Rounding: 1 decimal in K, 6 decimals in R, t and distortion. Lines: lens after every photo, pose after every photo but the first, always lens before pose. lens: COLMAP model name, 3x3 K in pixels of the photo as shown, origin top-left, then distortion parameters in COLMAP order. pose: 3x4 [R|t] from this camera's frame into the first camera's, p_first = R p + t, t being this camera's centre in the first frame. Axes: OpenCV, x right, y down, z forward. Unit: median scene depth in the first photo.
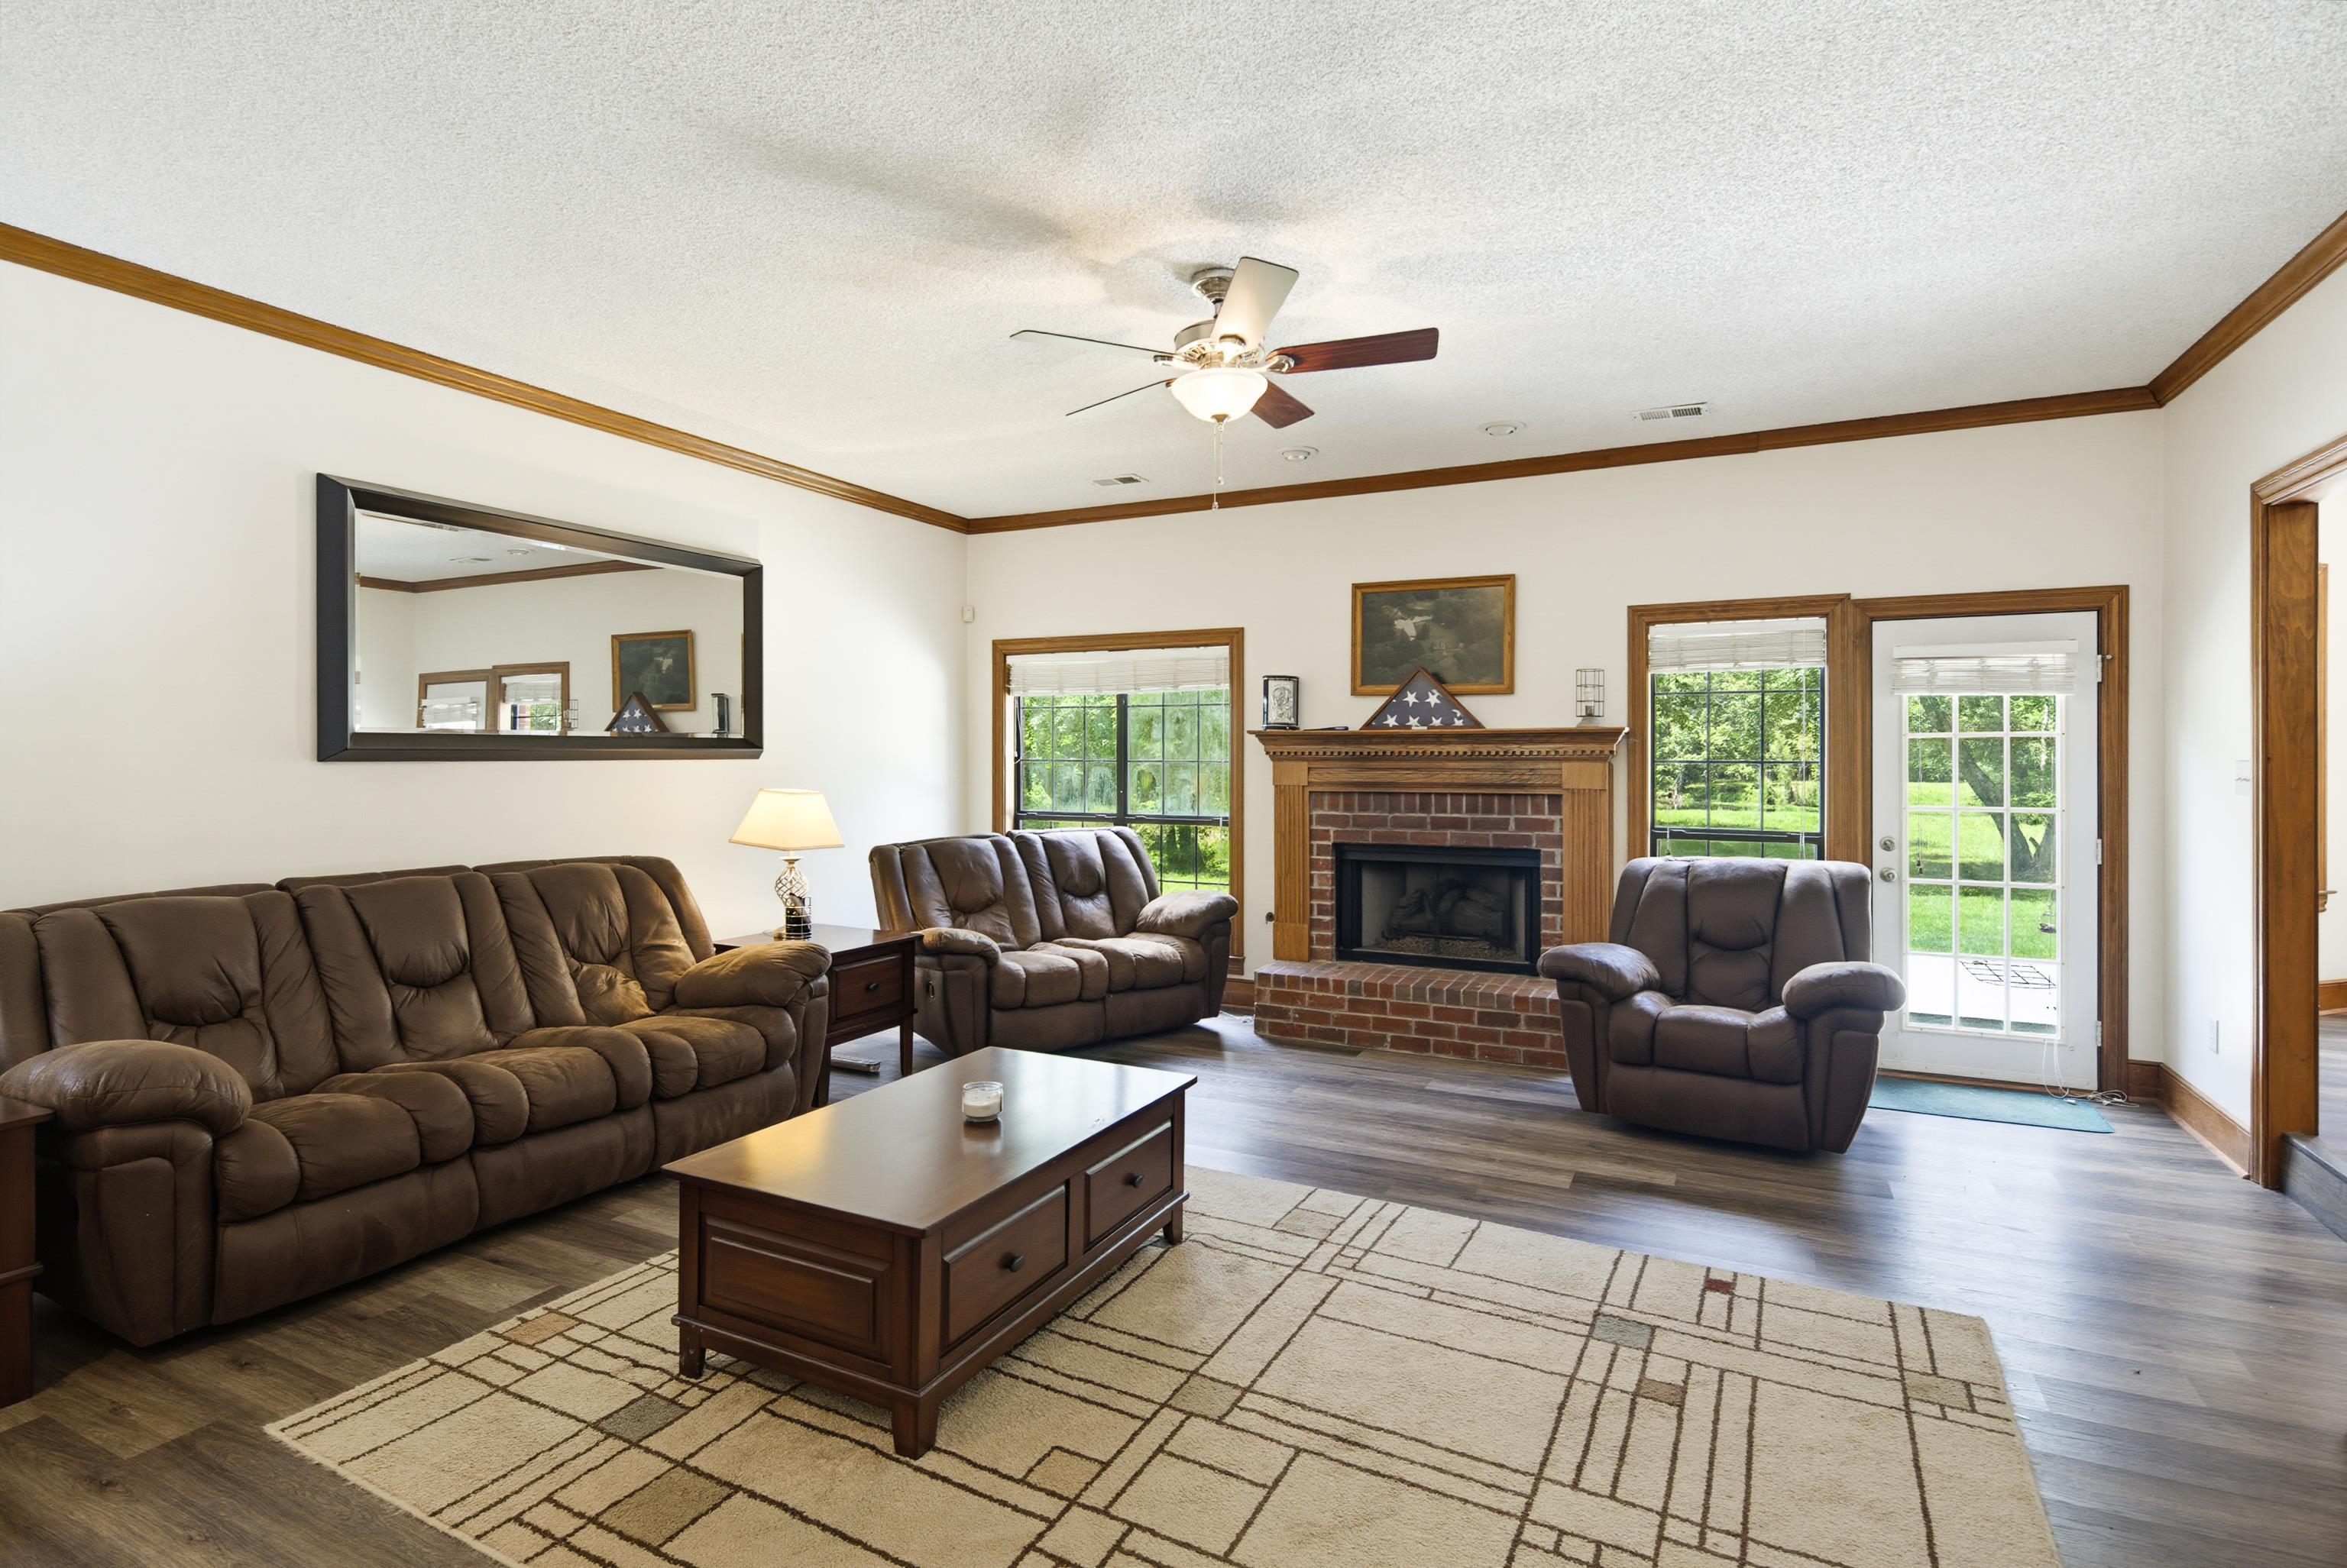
lens RADIAL K [[1131.1, 0, 1176.9], [0, 1131.1, 760.0], [0, 0, 1]] dist [0.000986, -0.000643]
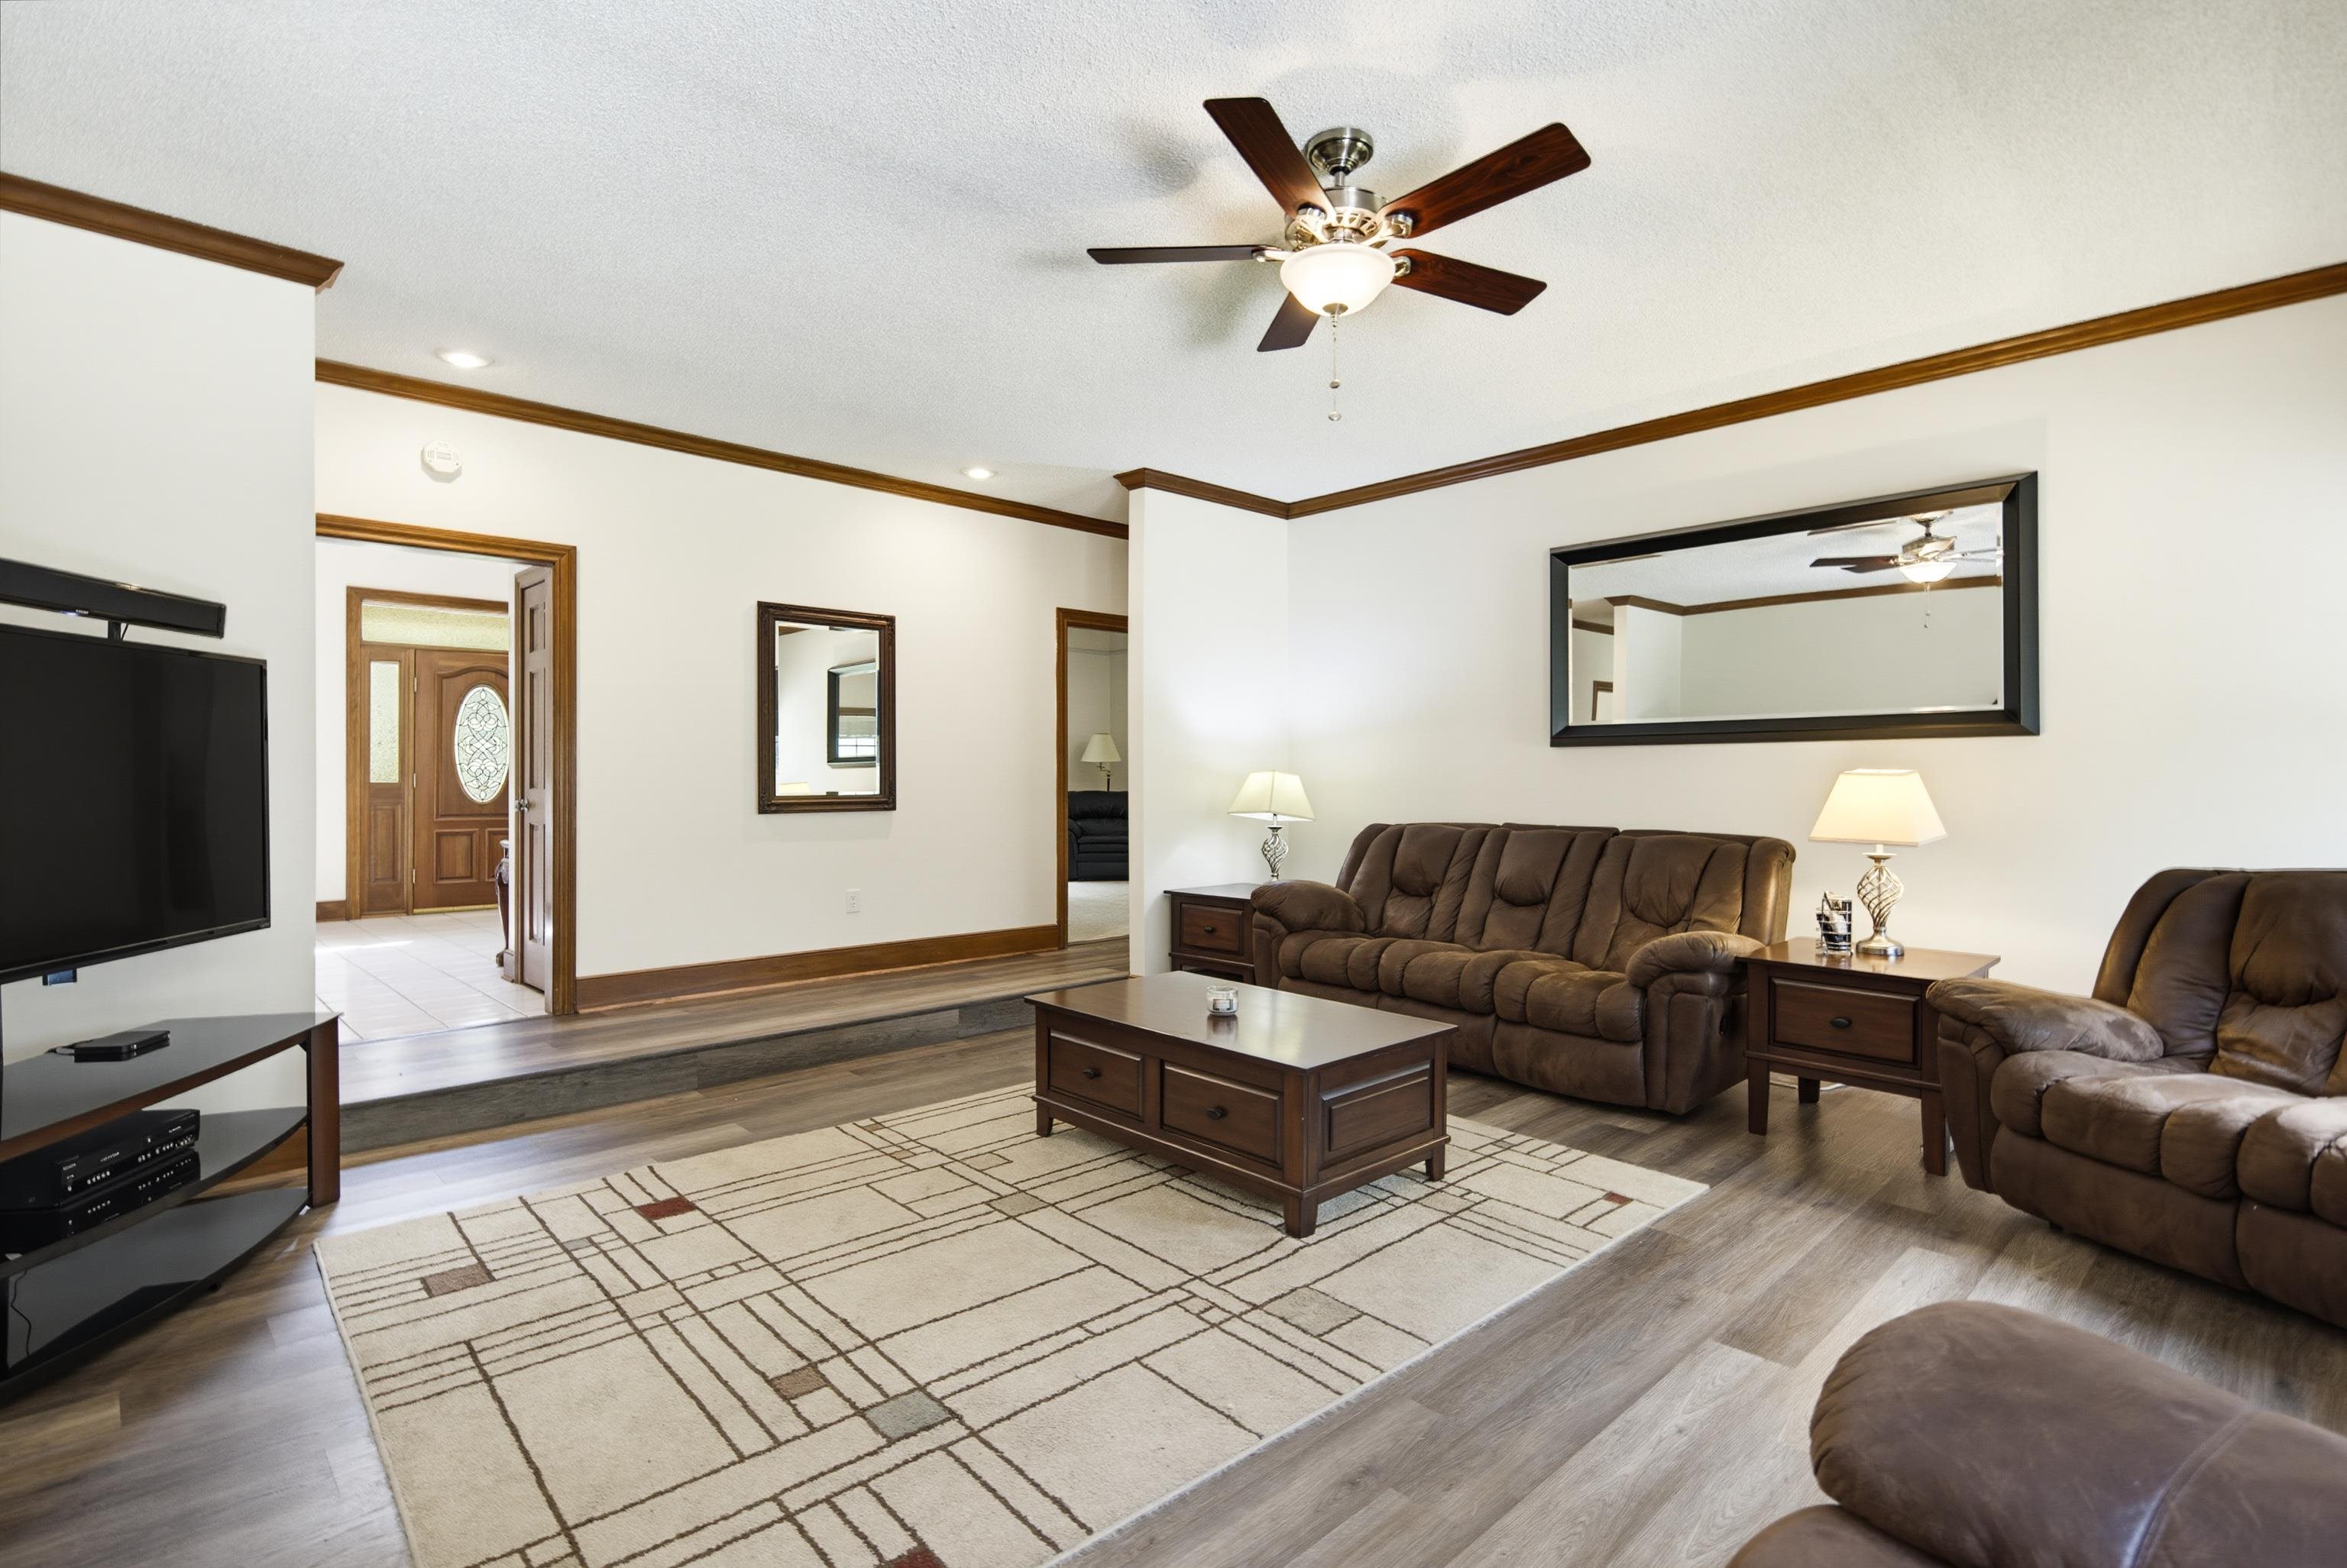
lens RADIAL K [[1131.1, 0, 1176.9], [0, 1131.1, 760.0], [0, 0, 1]] dist [0.000986, -0.000643]
pose [[-0.333960, -0.014026, -0.942483, 0.539906], [-0.003112, 0.999900, -0.013778, 0.027810], [0.942582, -0.001668, -0.333970, 0.718430]]
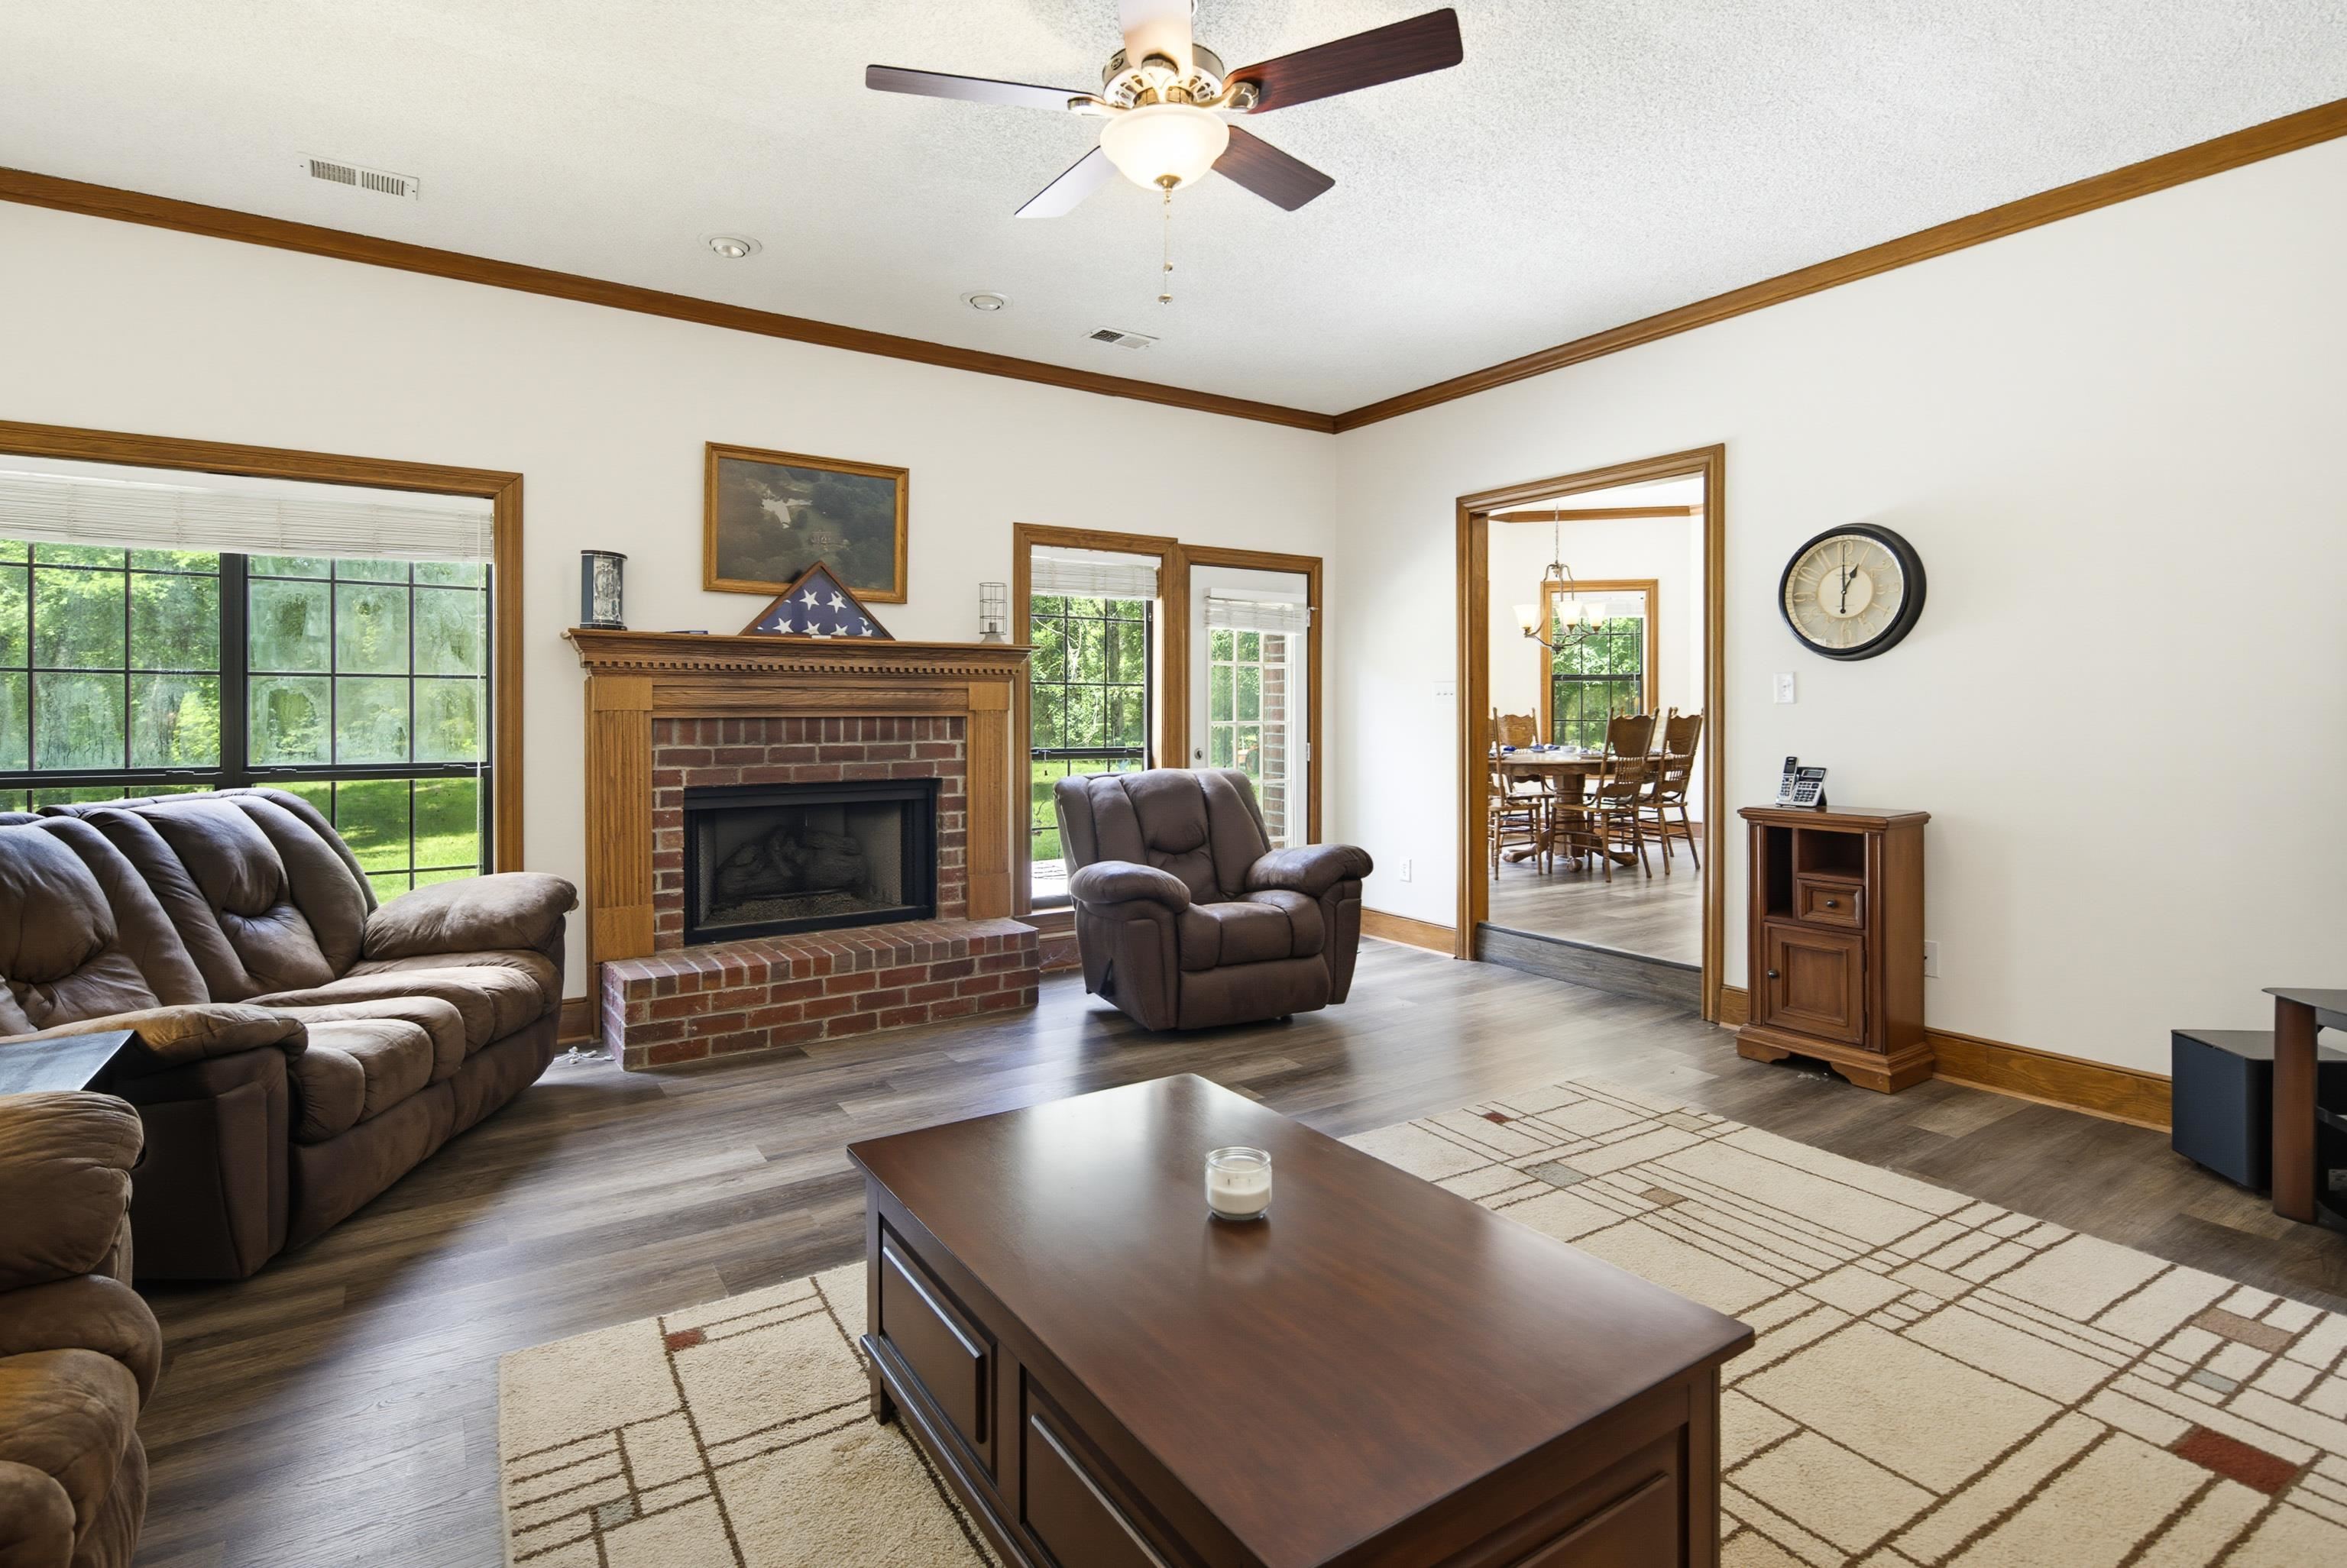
lens RADIAL K [[1139.6, 0, 1171.1], [0, 1139.6, 715.6], [0, 0, 1]] dist [0.005251, -0.000105]
pose [[0.503492, -0.004298, 0.863989, -0.373396], [0.004214, 0.999988, 0.002518, 0.027620], [-0.863990, 0.002373, 0.503504, 0.379929]]
